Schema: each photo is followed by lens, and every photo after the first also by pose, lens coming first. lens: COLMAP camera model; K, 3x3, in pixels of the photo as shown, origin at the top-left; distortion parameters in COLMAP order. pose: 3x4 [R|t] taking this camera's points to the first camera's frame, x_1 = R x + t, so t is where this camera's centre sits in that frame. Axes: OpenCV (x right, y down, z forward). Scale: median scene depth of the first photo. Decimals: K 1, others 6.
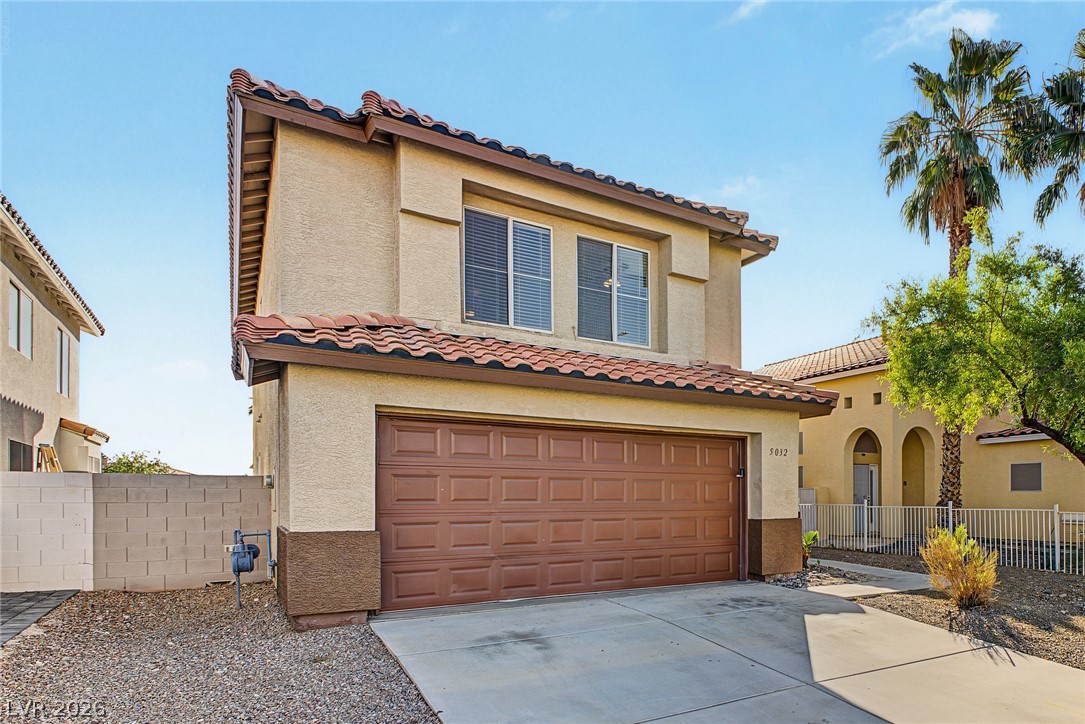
lens RADIAL K [[518.0, 0, 542.9], [0, 518.0, 328.6], [0, 0, 1]] dist [0.000613, 0.000209]
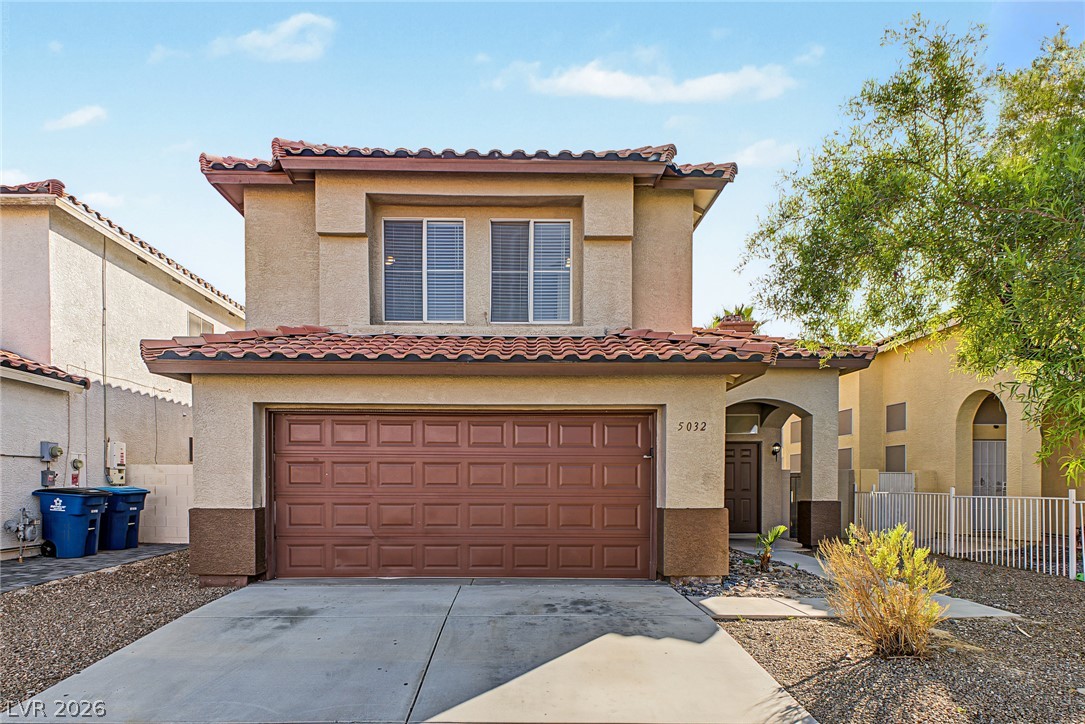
lens RADIAL K [[448.5, 0, 544.7], [0, 448.5, 358.1], [0, 0, 1]] dist [0.012169, -0.005884]
pose [[0.901772, -0.112388, -0.417343, 0.531420], [0.130101, 0.991400, 0.014138, 0.088881], [0.412165, -0.067046, 0.908639, 0.266457]]
